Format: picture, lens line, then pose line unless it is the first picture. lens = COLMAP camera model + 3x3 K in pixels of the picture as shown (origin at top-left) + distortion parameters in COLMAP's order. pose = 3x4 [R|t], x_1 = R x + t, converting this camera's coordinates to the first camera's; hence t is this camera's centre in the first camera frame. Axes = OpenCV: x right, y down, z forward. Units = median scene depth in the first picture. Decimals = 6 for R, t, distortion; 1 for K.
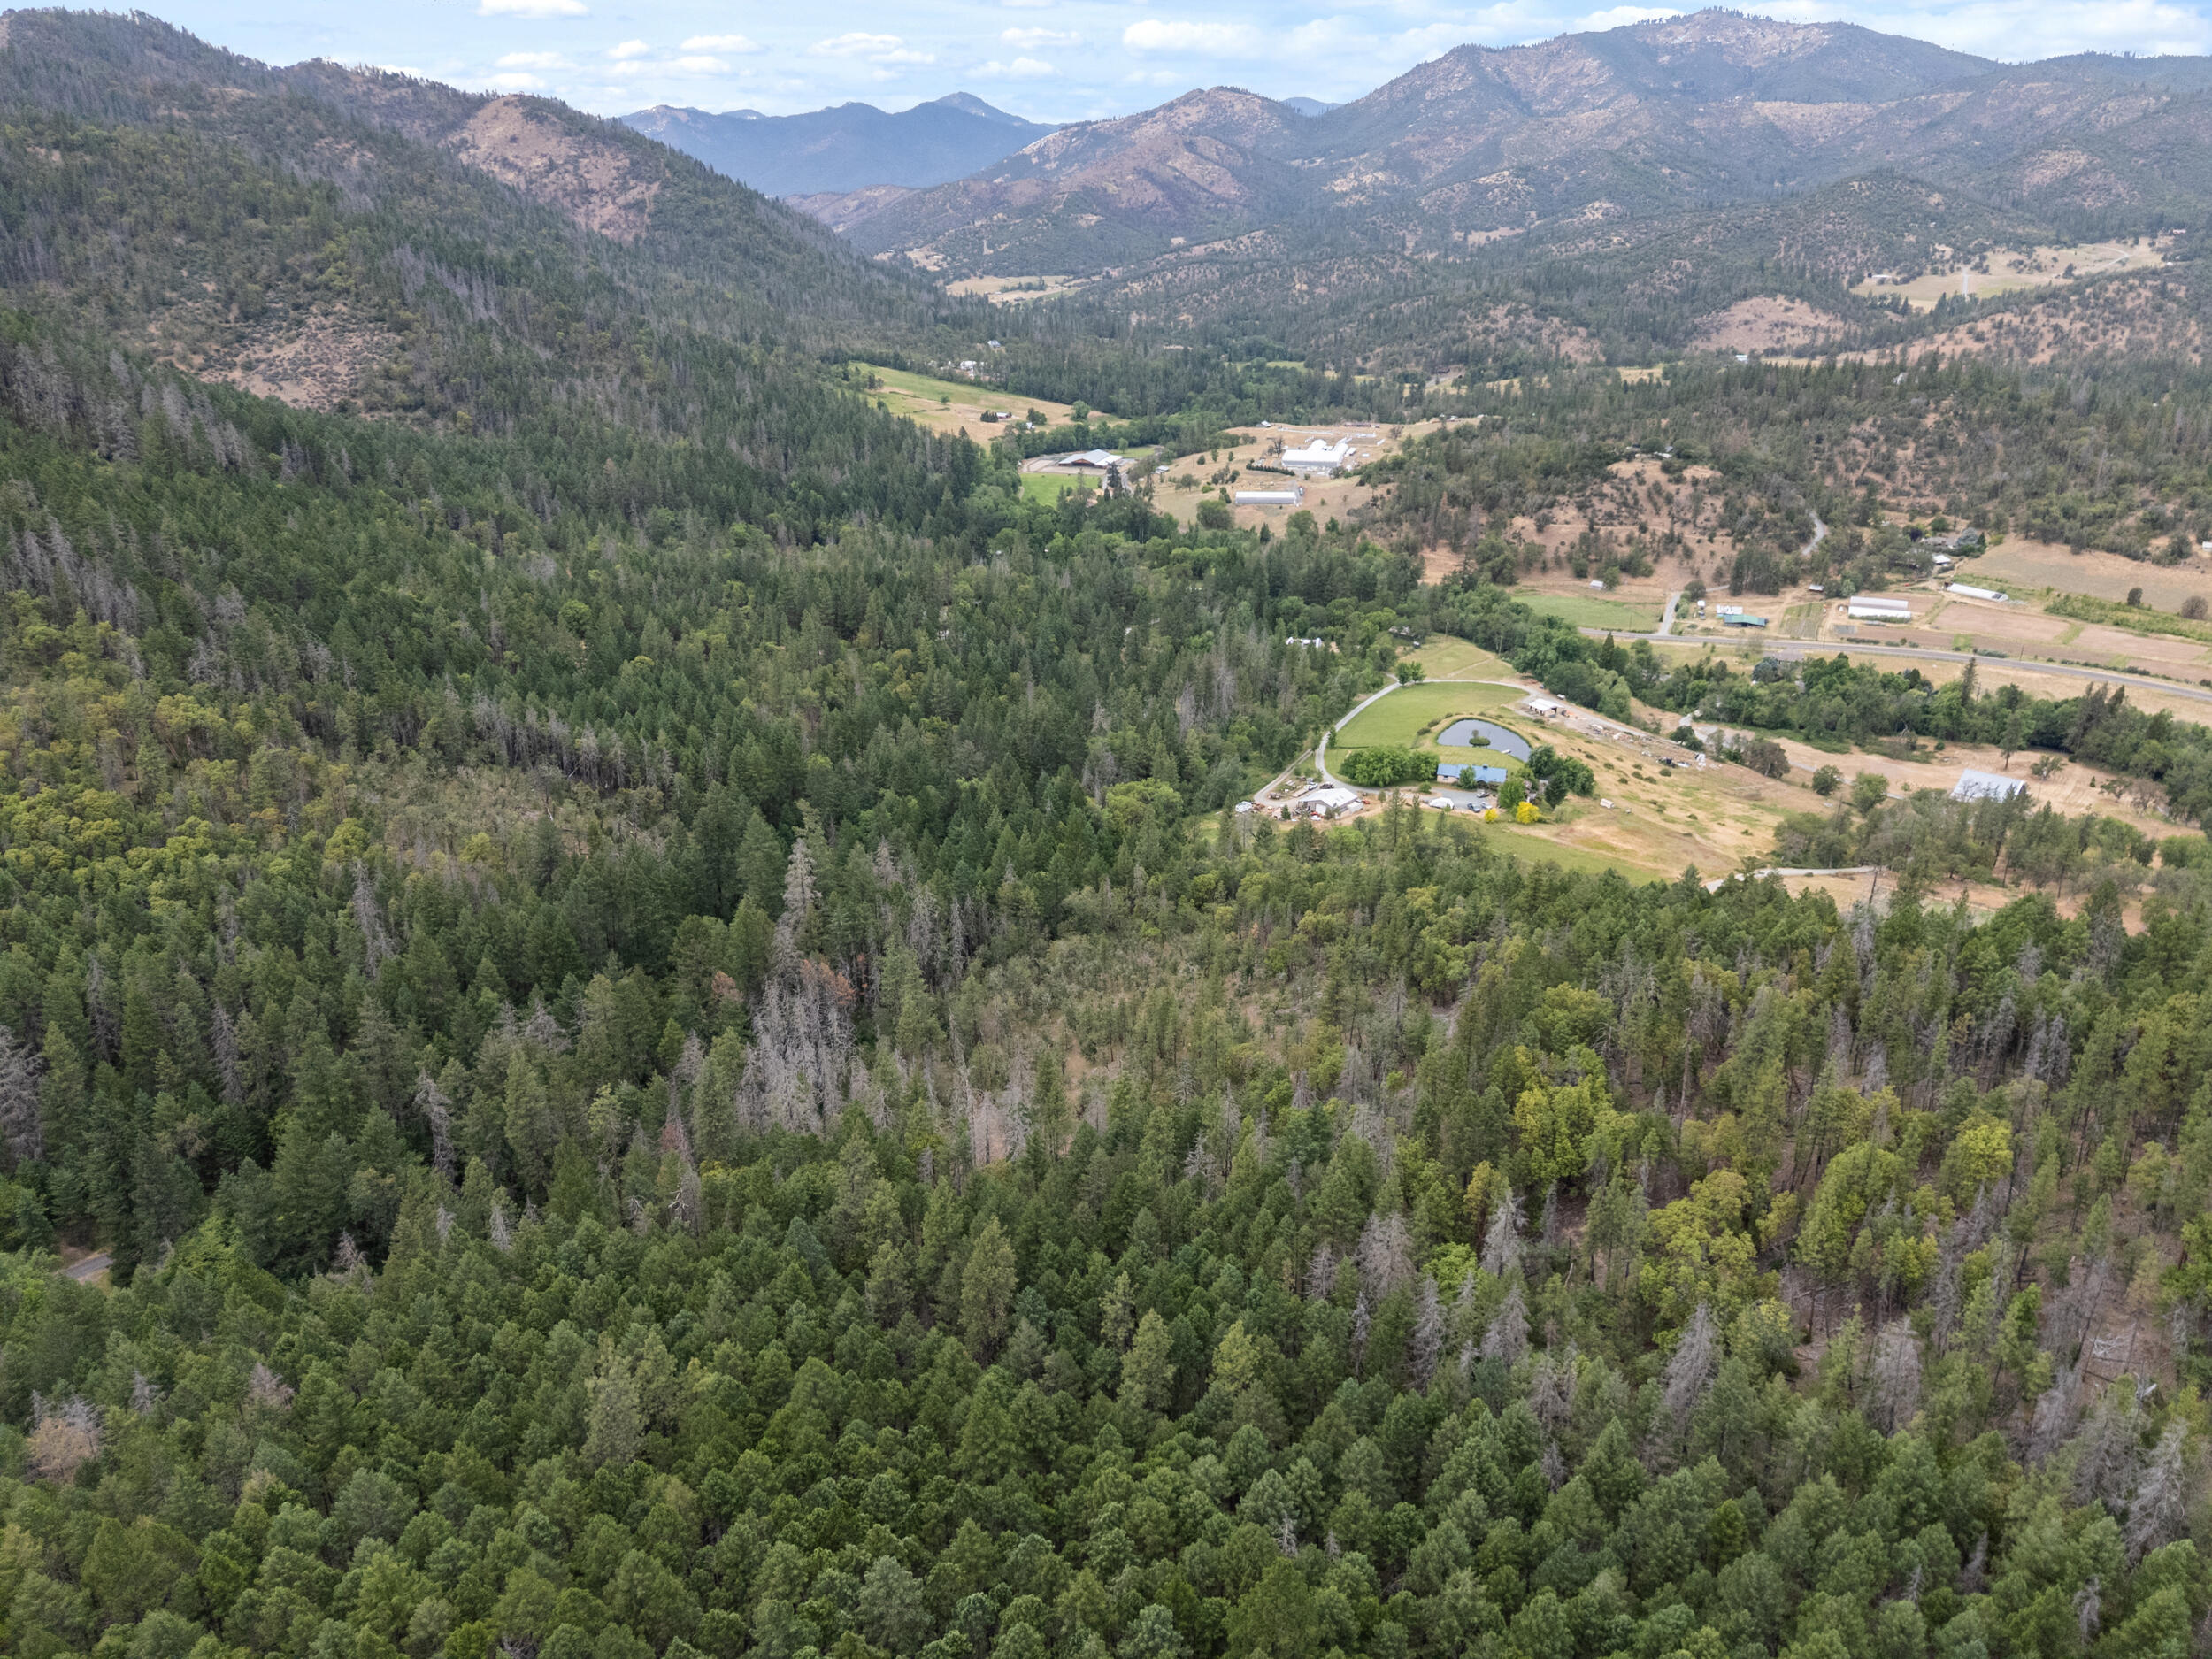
lens RADIAL K [[1625.4, 0, 1098.9], [0, 1625.4, 836.8], [0, 0, 1]] dist [0.057810, -0.034887]
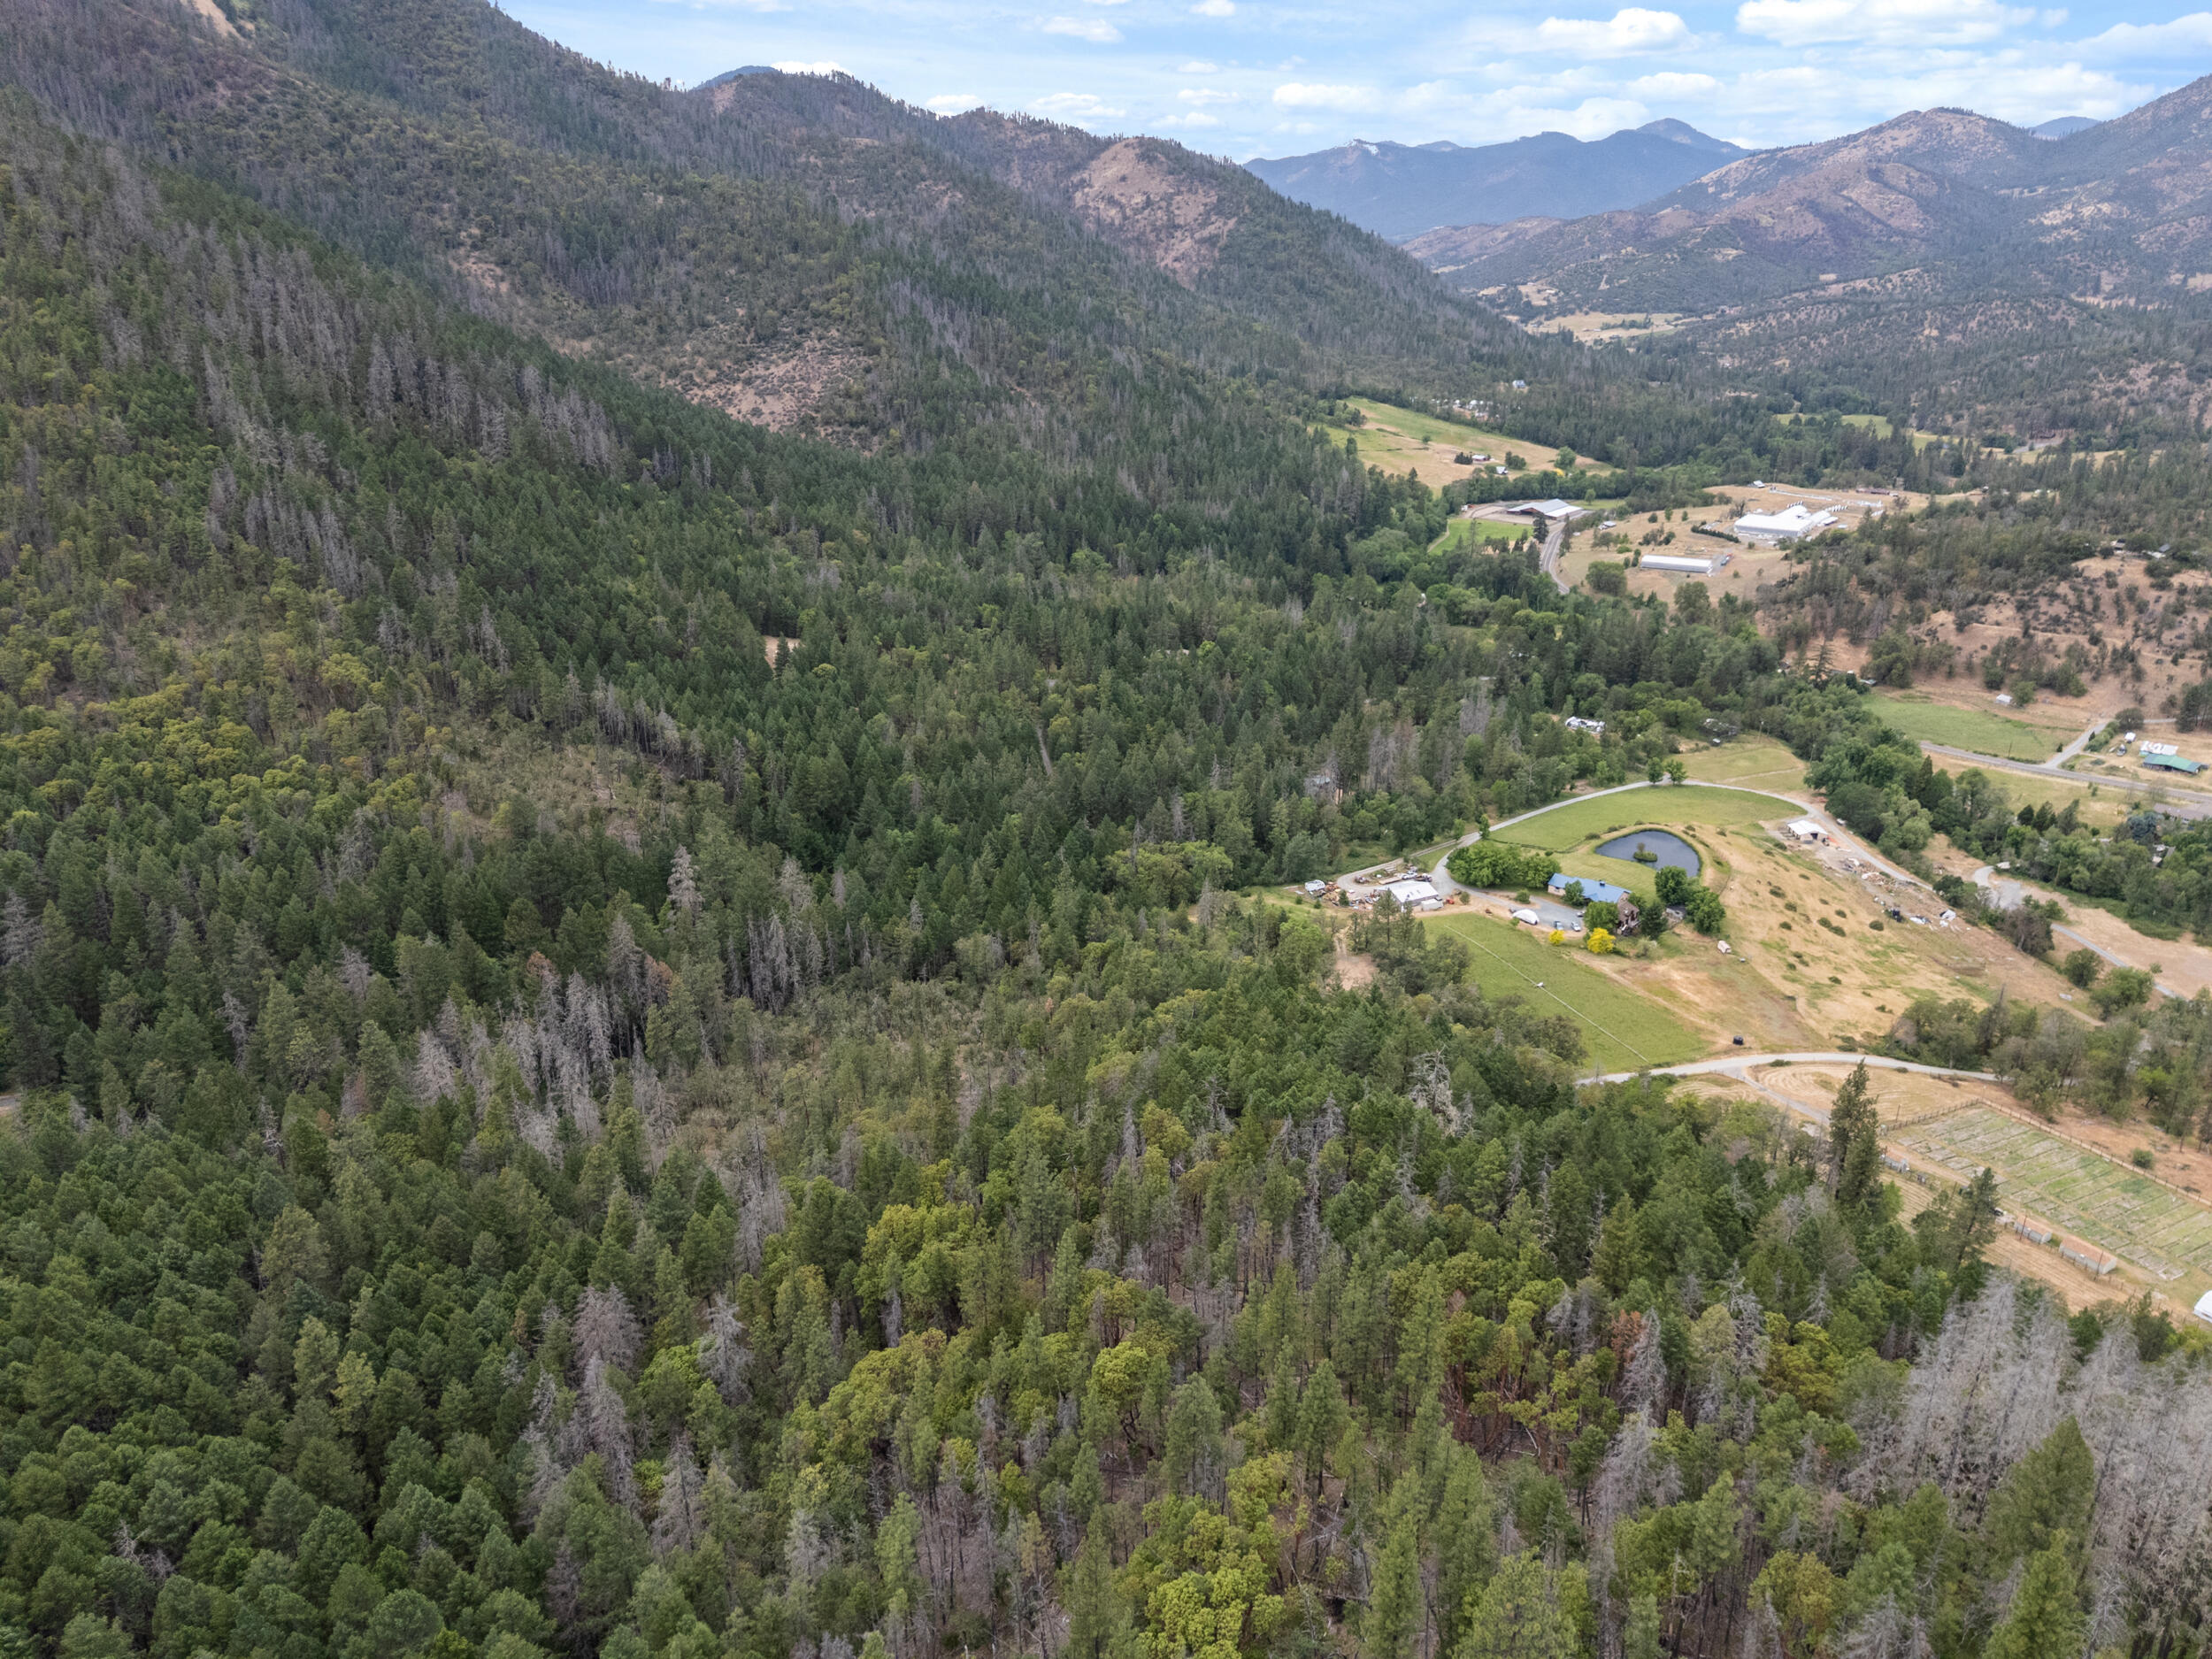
lens RADIAL K [[1625.4, 0, 1086.1], [0, 1625.4, 823.9], [0, 0, 1]] dist [0.057810, -0.034887]
pose [[0.923561, 0.141582, -0.356355, 0.138977], [-0.149558, 0.988739, 0.005226, -0.018098], [0.353082, 0.048469, 0.934336, 0.026598]]
